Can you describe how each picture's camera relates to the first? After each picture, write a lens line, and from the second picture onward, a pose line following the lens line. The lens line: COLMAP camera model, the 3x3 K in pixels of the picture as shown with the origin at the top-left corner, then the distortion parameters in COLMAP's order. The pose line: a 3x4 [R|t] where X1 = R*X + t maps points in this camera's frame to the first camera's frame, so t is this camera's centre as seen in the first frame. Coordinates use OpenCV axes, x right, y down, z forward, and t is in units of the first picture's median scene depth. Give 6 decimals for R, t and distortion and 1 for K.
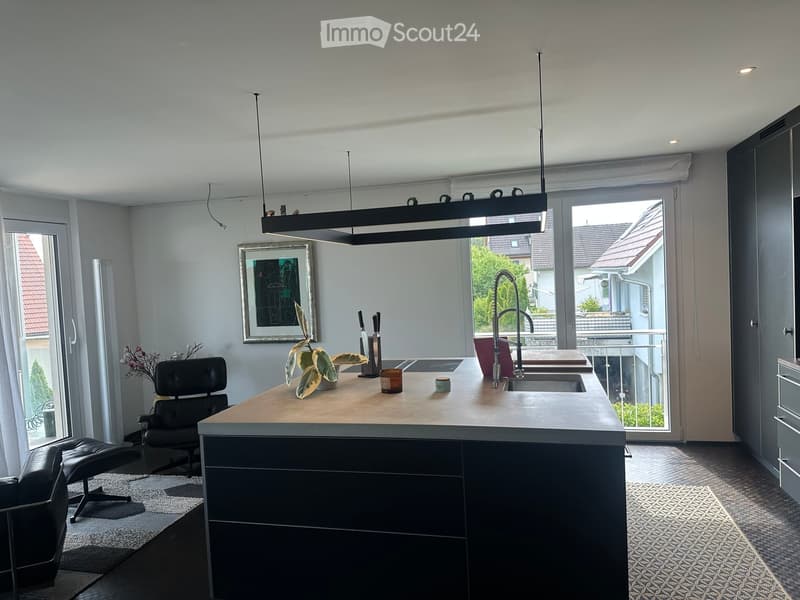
lens RADIAL K [[553.4, 0, 396.1], [0, 553.4, 302.6], [0, 0, 1]] dist [0.116974, -0.177289]
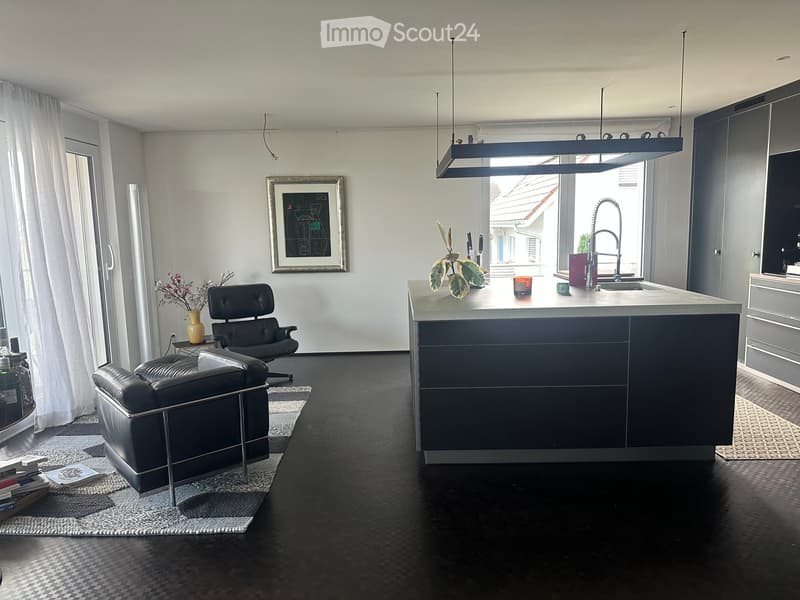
lens RADIAL K [[553.4, 0, 396.1], [0, 553.4, 302.6], [0, 0, 1]] dist [0.116974, -0.177289]
pose [[0.969145, -0.008300, 0.246352, -0.353672], [-0.011554, 0.996805, 0.079039, 0.049931], [-0.246221, -0.079447, 0.965952, -0.087733]]
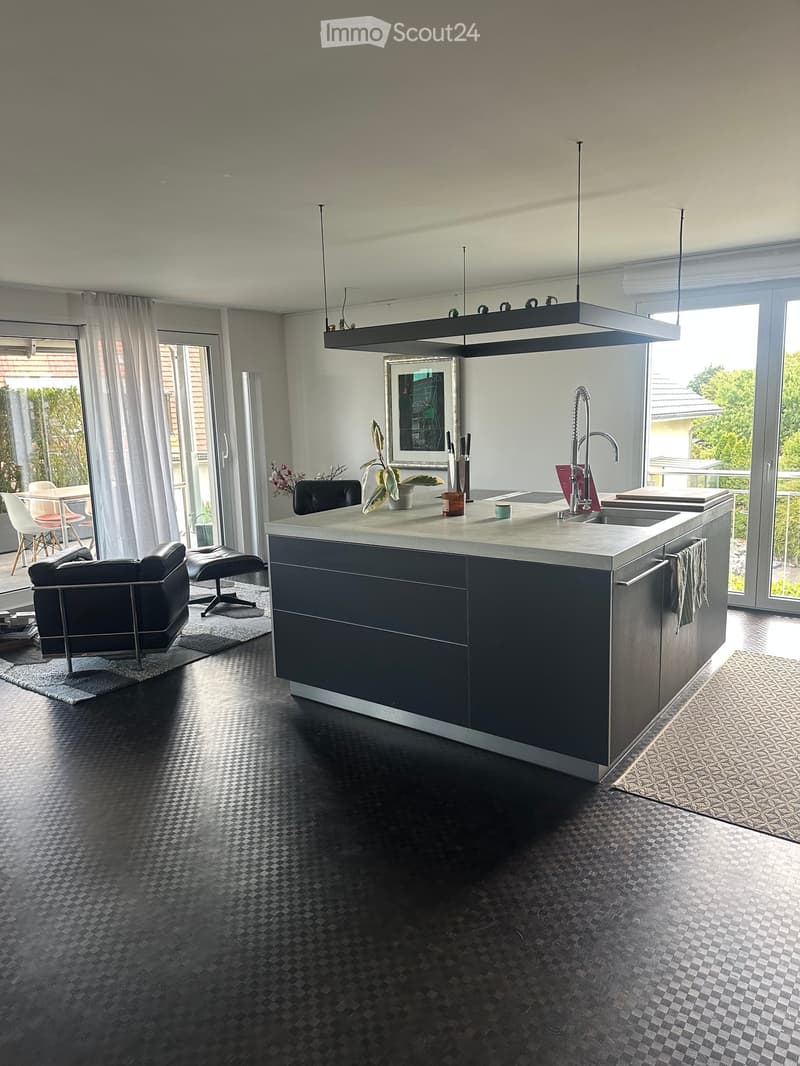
lens RADIAL K [[737.4, 0, 396.7], [0, 737.4, 532.3], [0, 0, 1]] dist [0.116974, -0.177289]
pose [[0.927215, 0.083738, -0.365048, 0.221739], [-0.033916, 0.989454, 0.140823, 0.007576], [0.372990, -0.118193, 0.920276, -0.134386]]
